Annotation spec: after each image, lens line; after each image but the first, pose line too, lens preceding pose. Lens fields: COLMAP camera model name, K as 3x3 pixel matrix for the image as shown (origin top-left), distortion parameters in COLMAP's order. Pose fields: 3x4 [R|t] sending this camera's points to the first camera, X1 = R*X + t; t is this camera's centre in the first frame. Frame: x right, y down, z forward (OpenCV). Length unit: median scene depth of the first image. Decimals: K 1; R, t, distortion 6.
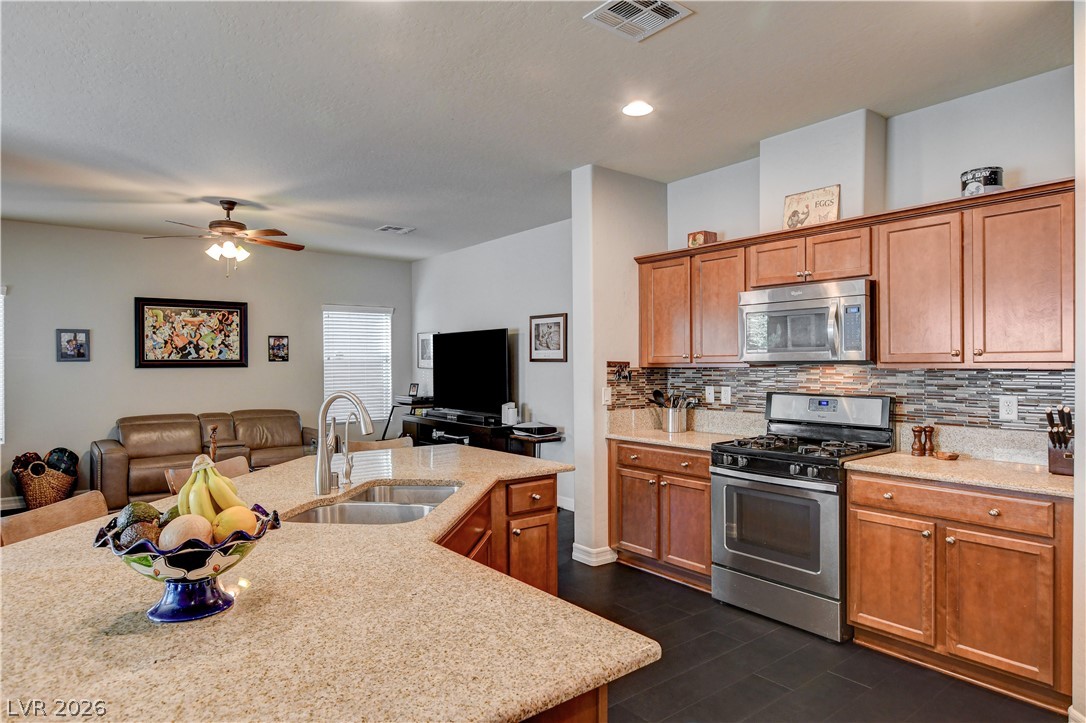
lens RADIAL K [[625.3, 0, 544.2], [0, 625.3, 364.0], [0, 0, 1]] dist [-0.006463, 0.001340]
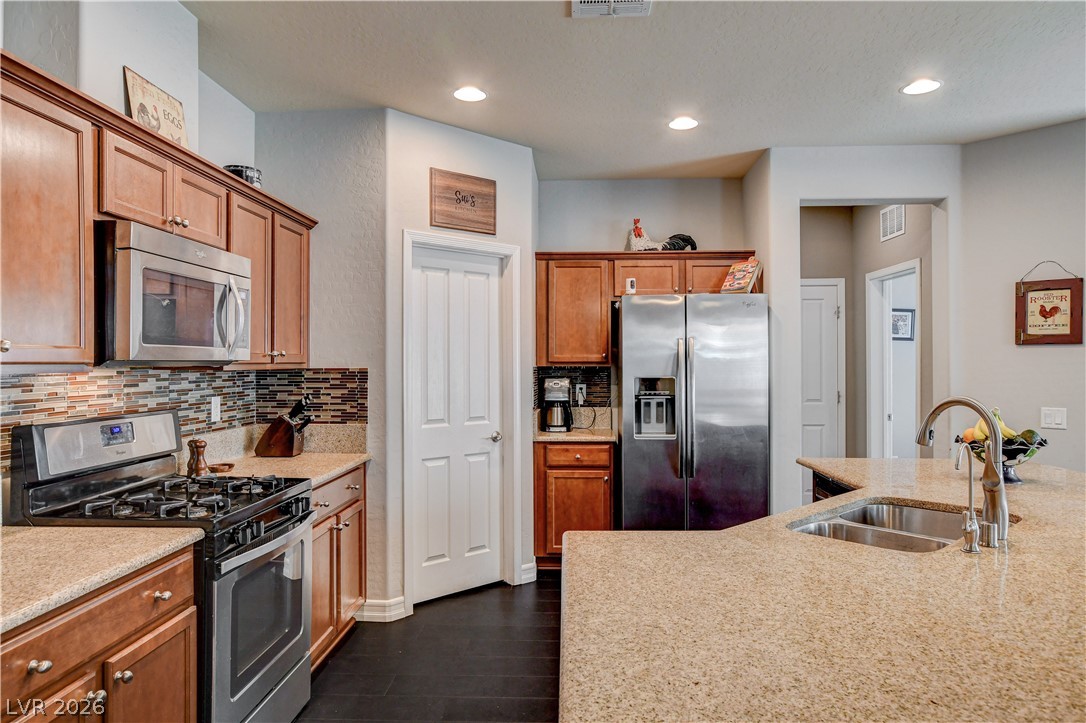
lens RADIAL K [[691.2, 0, 543.4], [0, 691.2, 365.6], [0, 0, 1]] dist [-0.010702, 0.008595]
pose [[-0.755164, -0.000077, 0.655536, -0.165694], [0.003351, 0.999986, 0.003978, -0.000668], [-0.655527, 0.005200, -0.755154, 0.673356]]
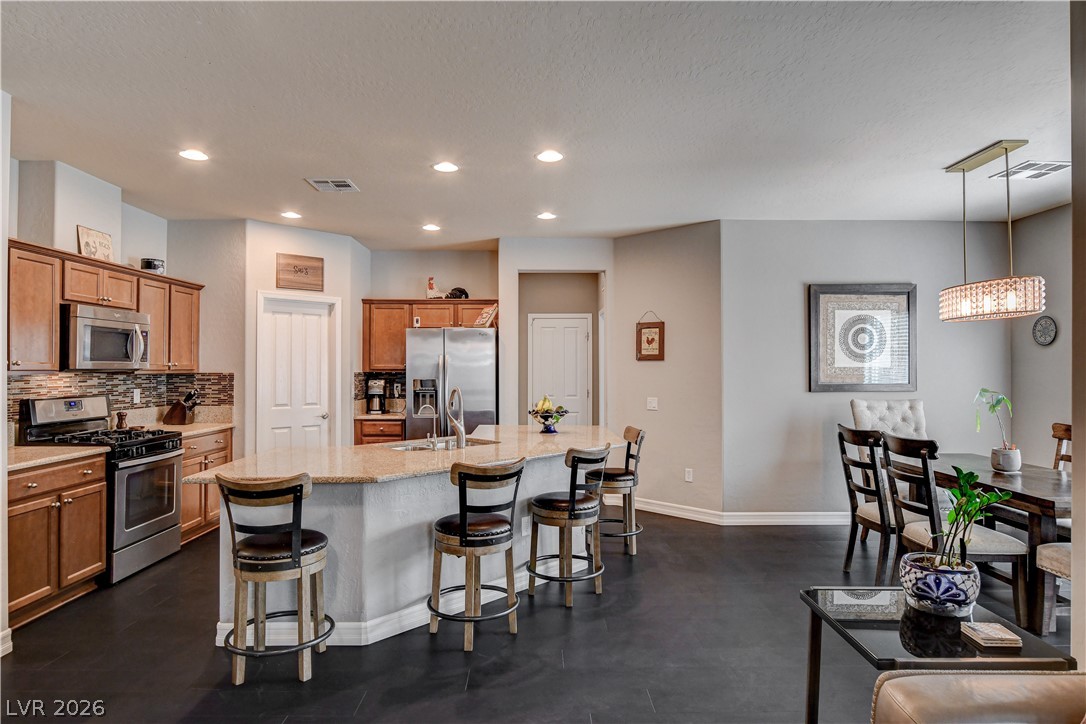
lens RADIAL K [[626.4, 0, 539.3], [0, 626.4, 365.5], [0, 0, 1]] dist [-0.009267, 0.001042]
pose [[-0.788960, 0.002217, 0.614440, -0.542280], [-0.000651, 0.999990, -0.004443, -0.003338], [-0.614444, -0.003905, -0.788951, 0.761113]]
